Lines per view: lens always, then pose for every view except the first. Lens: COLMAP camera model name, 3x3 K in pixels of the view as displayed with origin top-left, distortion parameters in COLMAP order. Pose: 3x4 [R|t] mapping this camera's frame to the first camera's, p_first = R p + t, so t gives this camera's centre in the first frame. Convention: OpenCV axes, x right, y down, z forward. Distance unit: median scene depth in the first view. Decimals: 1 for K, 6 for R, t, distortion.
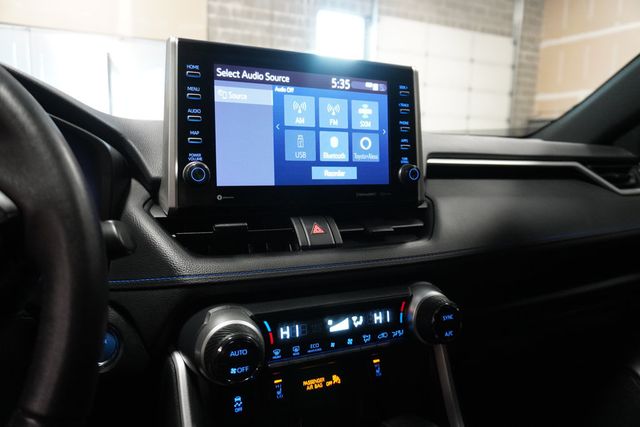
lens RADIAL K [[432.4, 0, 320.0], [0, 432.4, 213.5], [0, 0, 1]] dist [-0.047058, 0.042432]
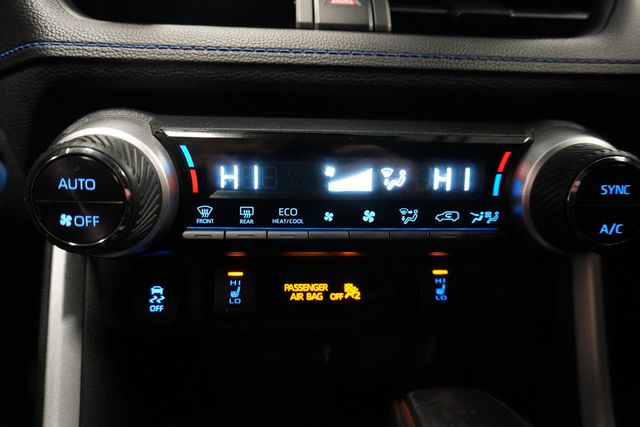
lens RADIAL K [[432.4, 0, 320.0], [0, 432.4, 213.5], [0, 0, 1]] dist [-0.047058, 0.042432]
pose [[0.939601, 0.109176, -0.324393, 0.167670], [-0.055170, 0.983679, 0.171263, 0.209394], [0.337796, -0.143023, 0.930289, 0.523254]]
